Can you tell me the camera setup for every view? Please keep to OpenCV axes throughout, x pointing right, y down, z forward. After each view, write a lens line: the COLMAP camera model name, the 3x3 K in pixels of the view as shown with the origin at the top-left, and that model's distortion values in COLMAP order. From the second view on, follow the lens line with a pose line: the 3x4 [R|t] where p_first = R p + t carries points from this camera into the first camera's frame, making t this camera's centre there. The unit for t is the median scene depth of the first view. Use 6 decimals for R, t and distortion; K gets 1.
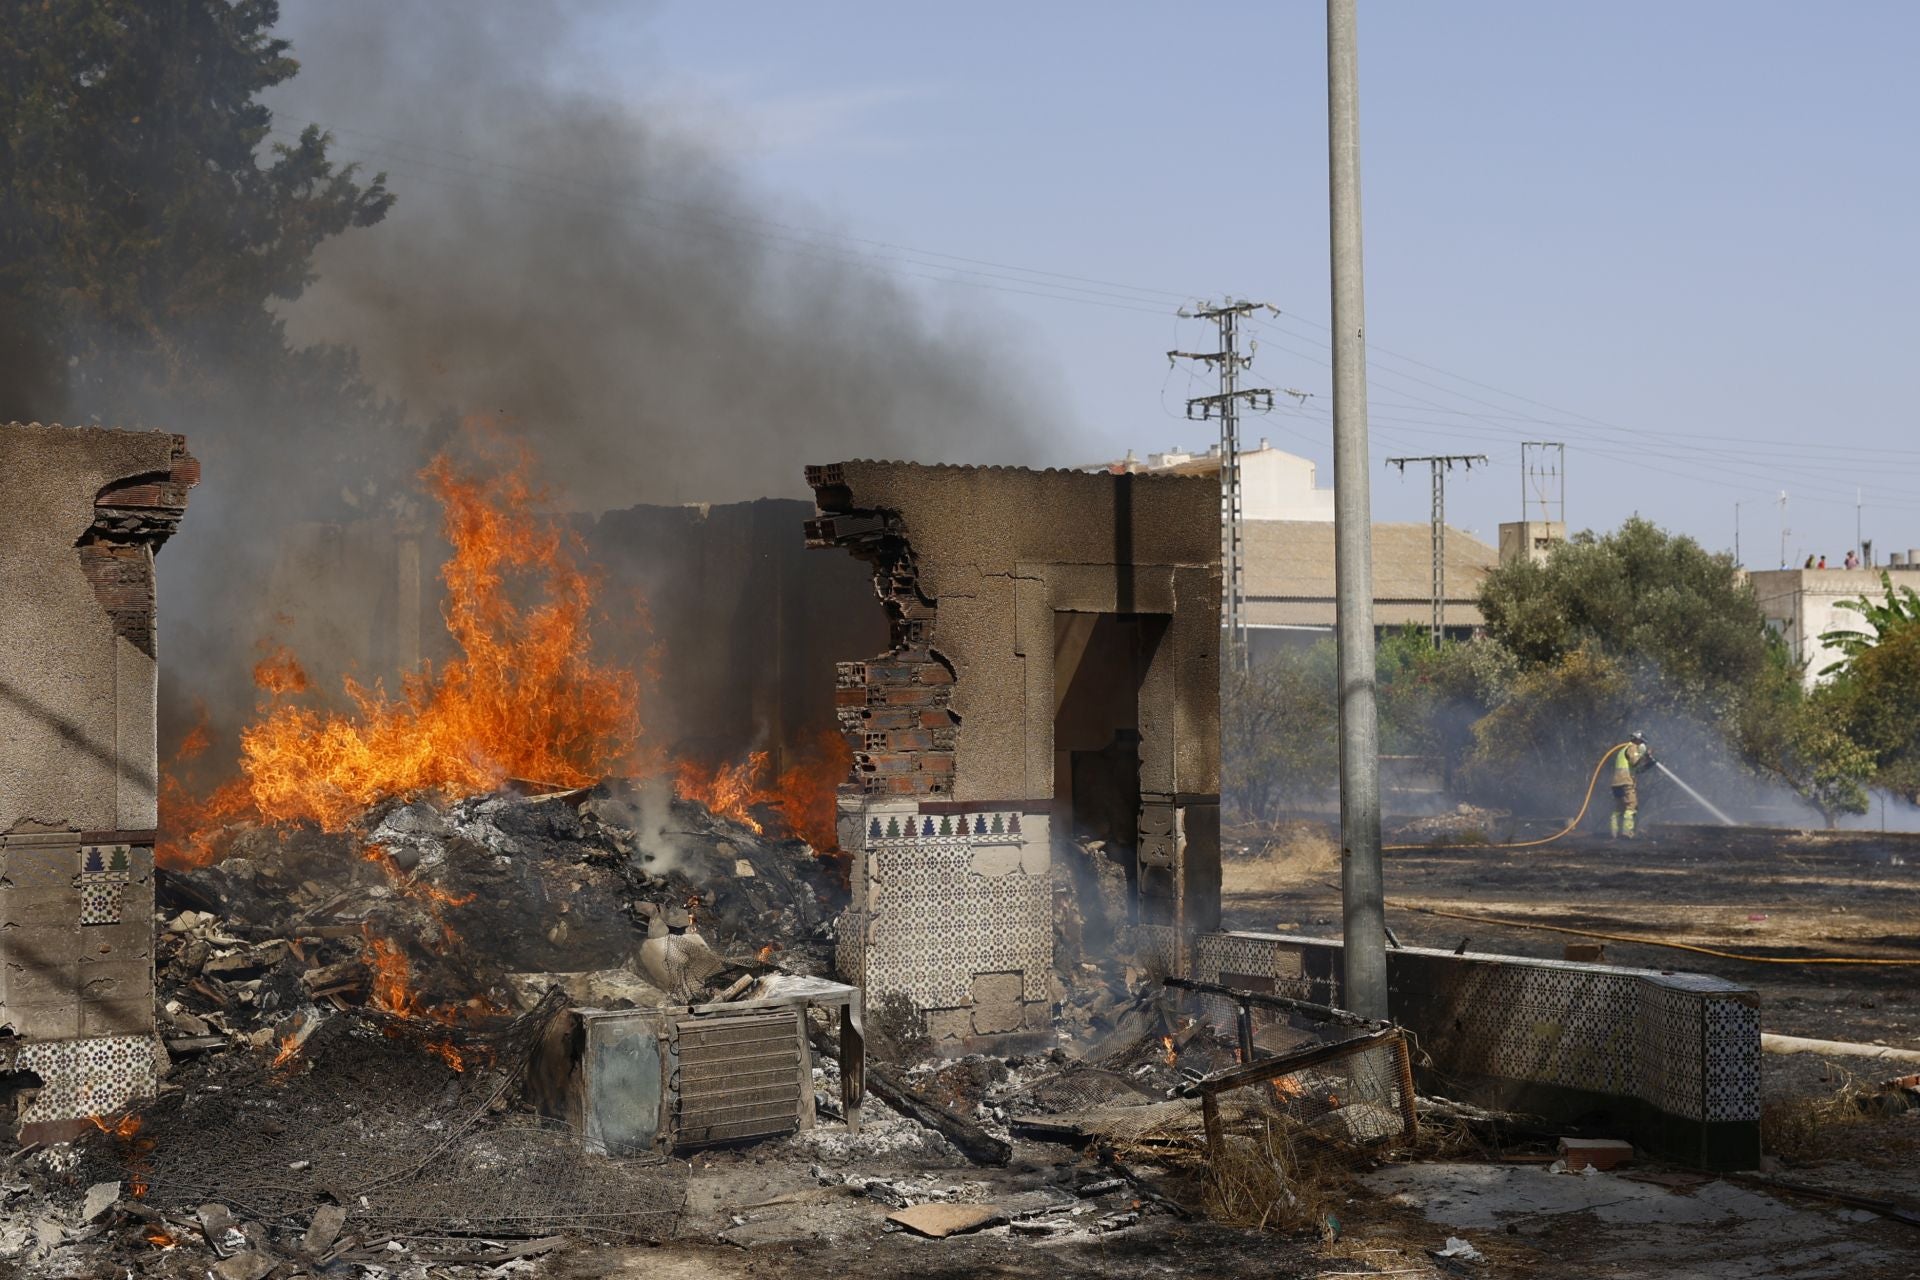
lens RADIAL K [[2988.0, 0, 962.5], [0, 2988.0, 631.8], [0, 0, 1]] dist [-0.039908, 0.000000]
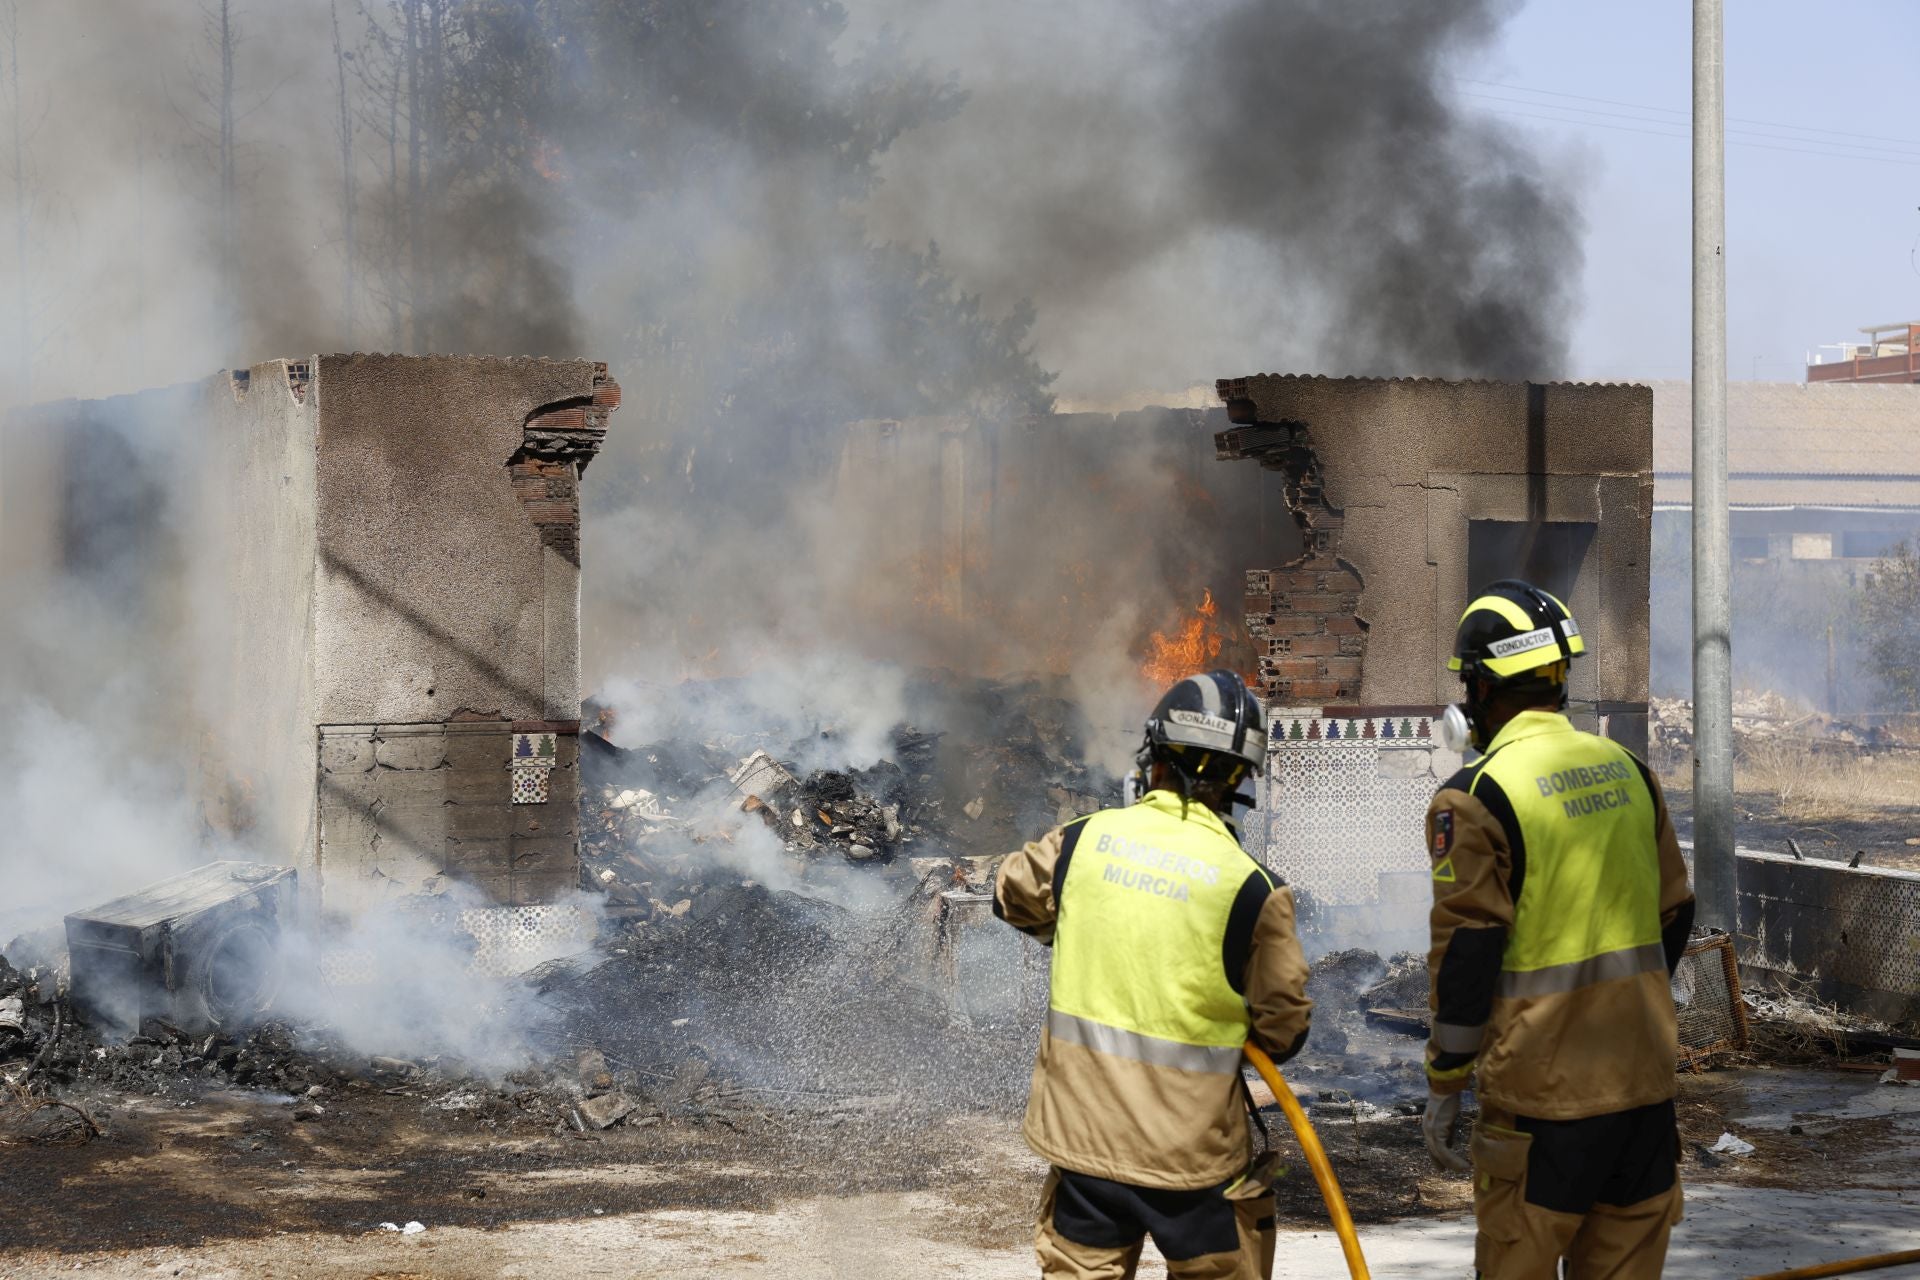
lens RADIAL K [[3224.0, 0, 948.2], [0, 3224.0, 646.4], [0, 0, 1]] dist [-0.056328, 0.000000]
pose [[0.970141, 0.012569, -0.242217, 0.129665], [-0.002348, 0.999096, 0.042441, -0.010462], [0.242531, -0.040605, 0.969293, -0.108985]]
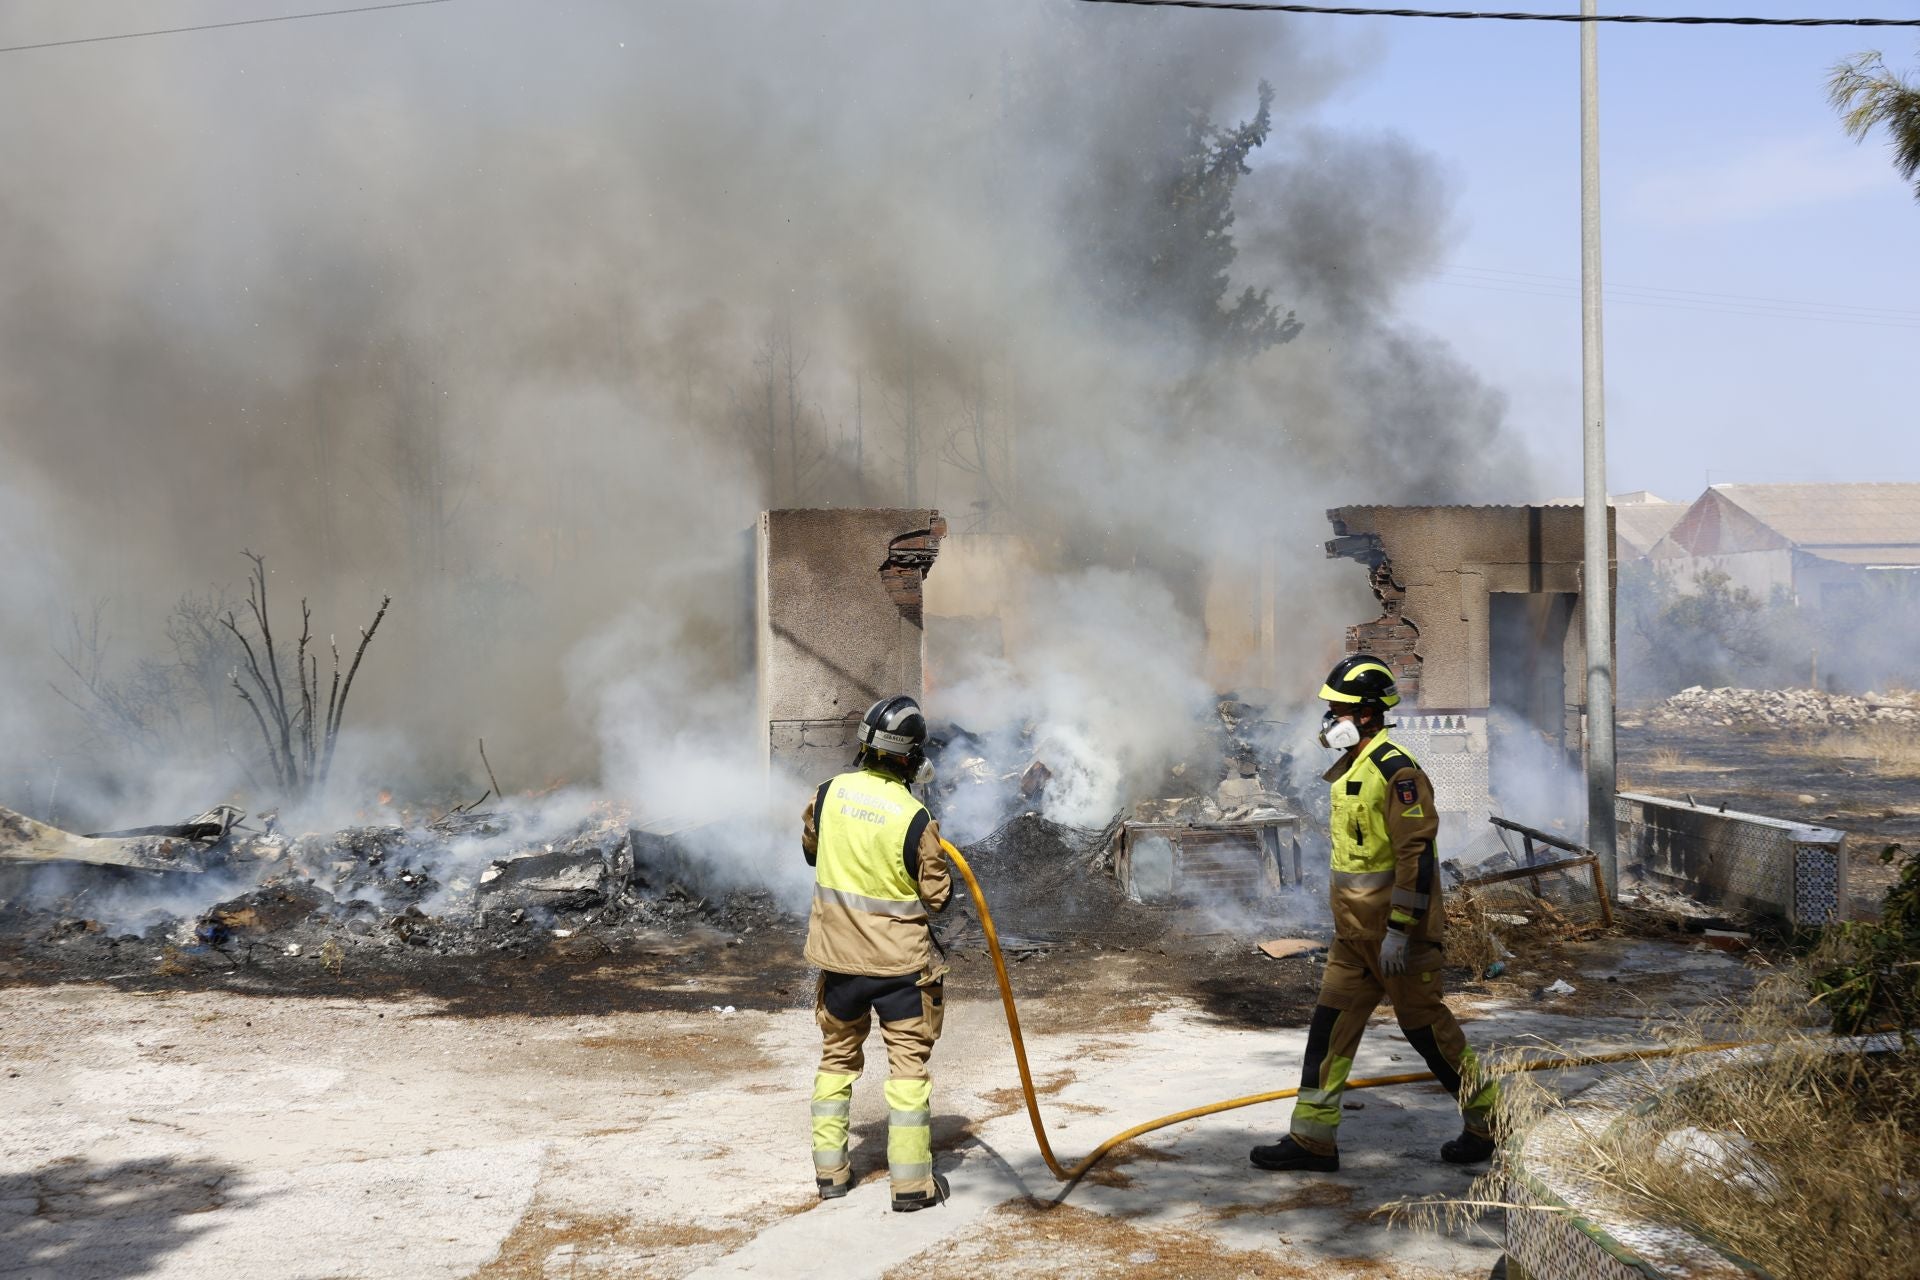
lens RADIAL K [[2021.9, 0, 969.9], [0, 2021.9, 624.7], [0, 0, 1]] dist [-0.005539, 0.000000]
pose [[0.886901, -0.002307, -0.461954, 0.300011], [0.013674, 0.999680, 0.021260, -0.017436], [0.461758, -0.025172, 0.886649, -0.111733]]
